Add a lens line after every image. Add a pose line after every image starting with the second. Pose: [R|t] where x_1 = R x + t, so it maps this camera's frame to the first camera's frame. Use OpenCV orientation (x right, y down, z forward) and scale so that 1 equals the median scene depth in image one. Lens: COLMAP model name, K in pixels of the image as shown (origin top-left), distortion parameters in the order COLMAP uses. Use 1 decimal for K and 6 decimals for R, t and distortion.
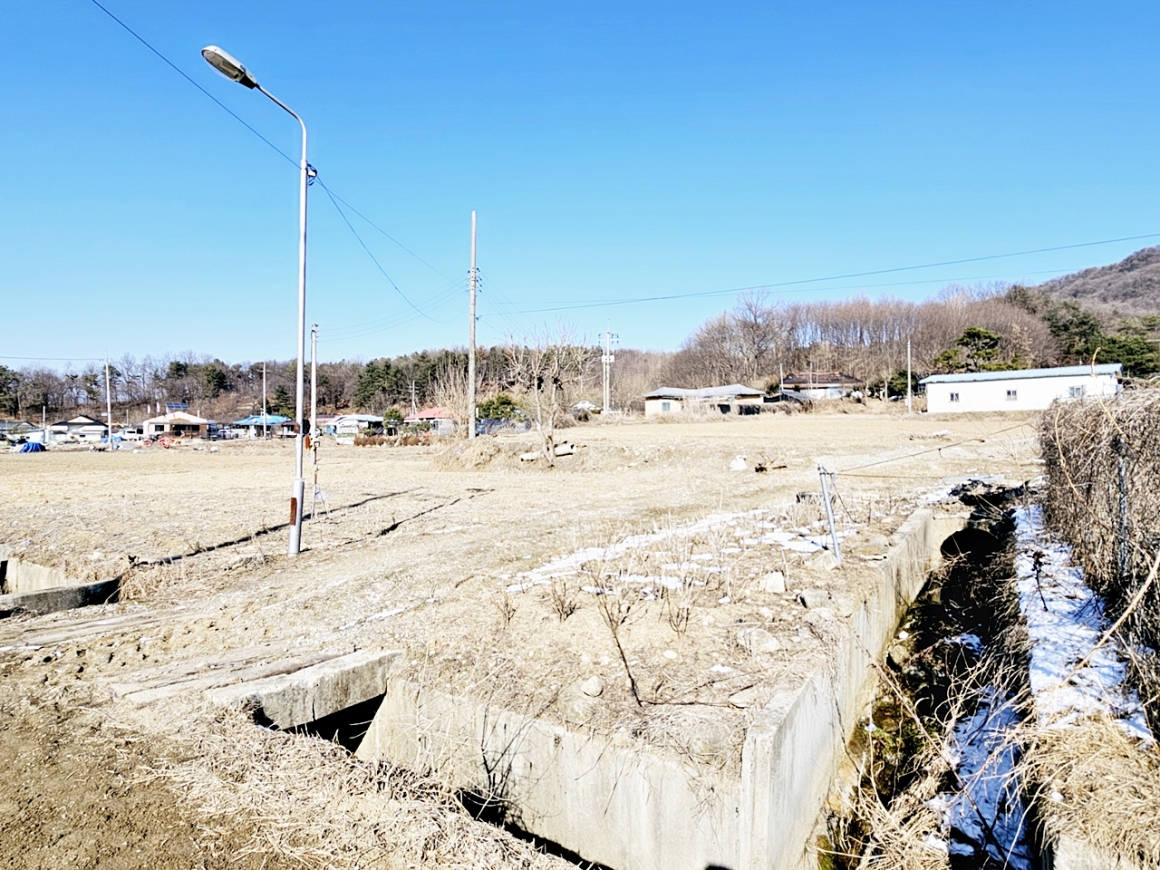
lens RADIAL K [[660.5, 0, 580.0], [0, 660.5, 435.0], [0, 0, 1]] dist [0.001060, 0.000302]
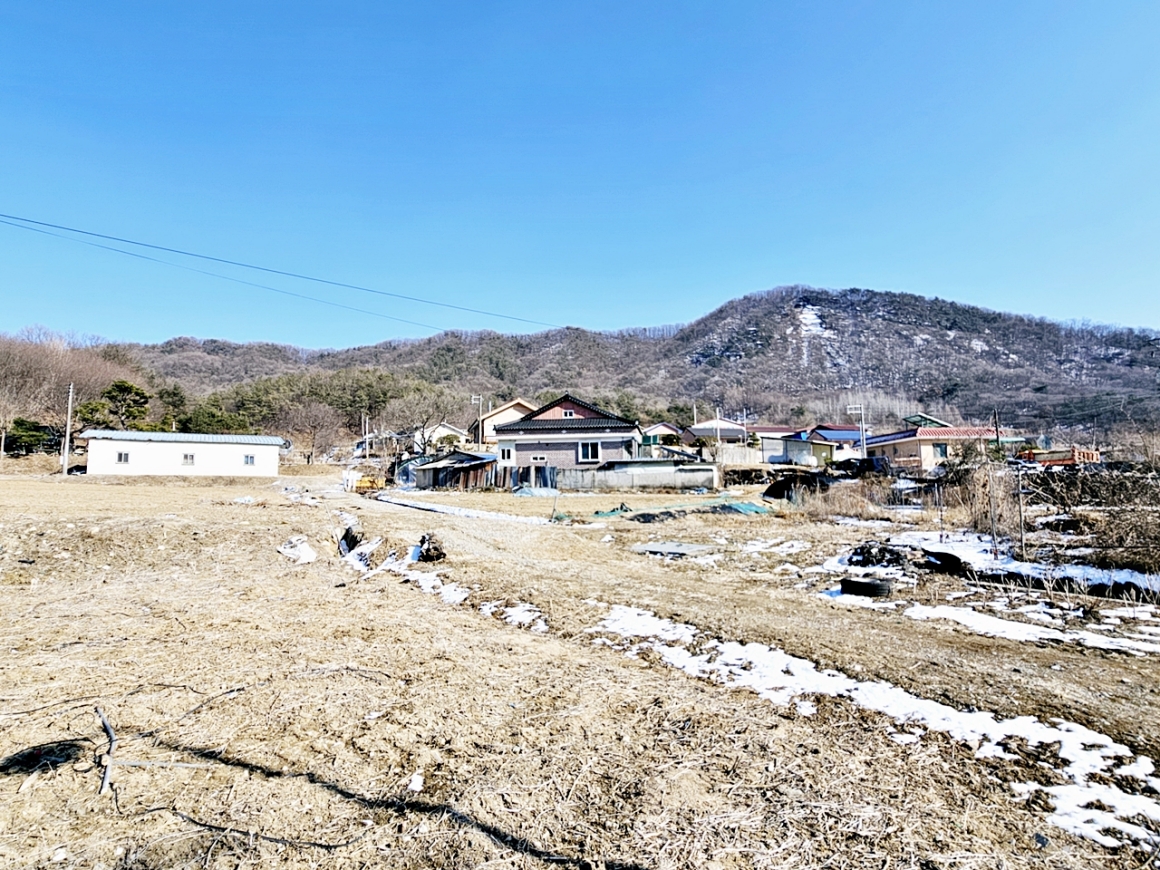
lens RADIAL K [[660.5, 0, 580.0], [0, 660.5, 435.0], [0, 0, 1]] dist [0.001060, 0.000302]
pose [[0.297183, 0.096755, 0.949906, -0.060418], [-0.000763, 0.994876, -0.101097, -0.000123], [-0.954820, 0.029319, 0.295734, 0.146585]]
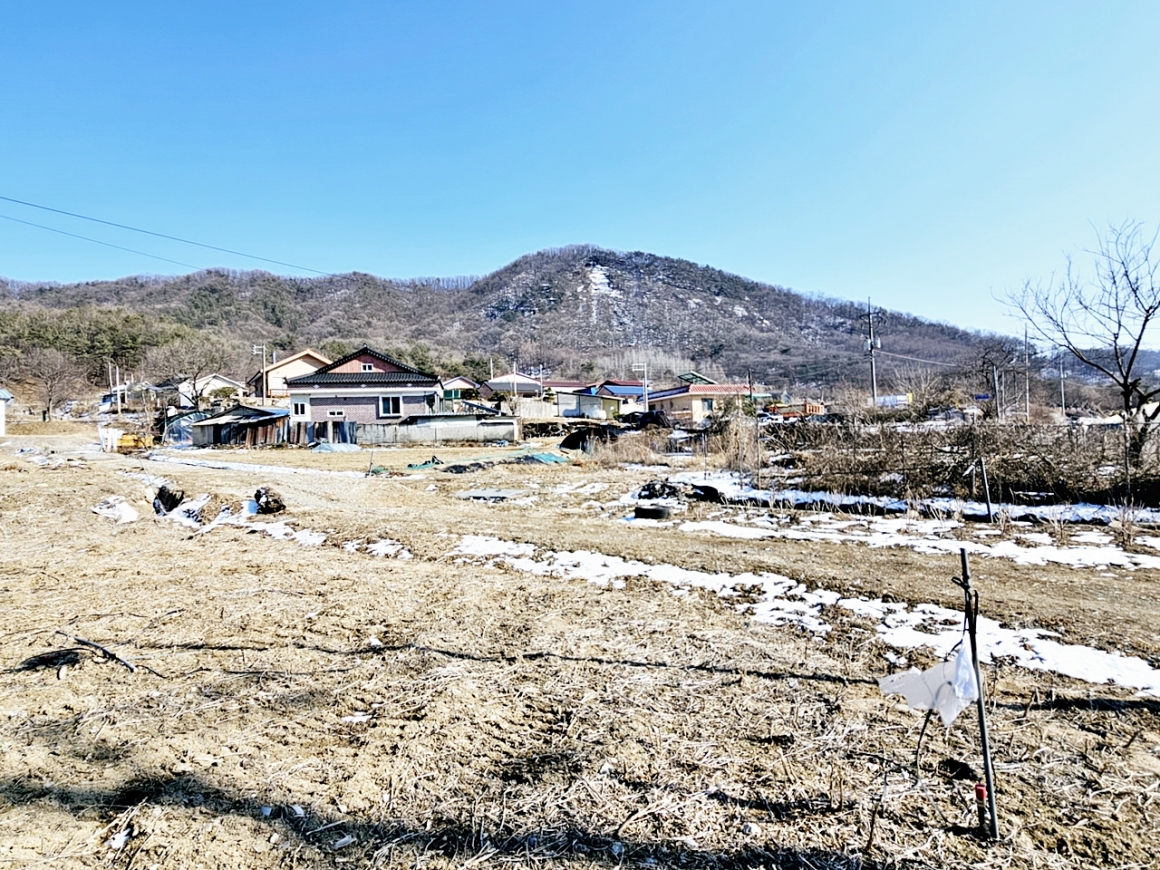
lens RADIAL K [[660.5, 0, 580.0], [0, 660.5, 435.0], [0, 0, 1]] dist [0.001060, 0.000302]
pose [[-0.005355, 0.027803, 0.999599, -0.081588], [0.023665, 0.999337, -0.027669, 0.000589], [-0.999706, 0.023508, -0.006009, 0.150271]]
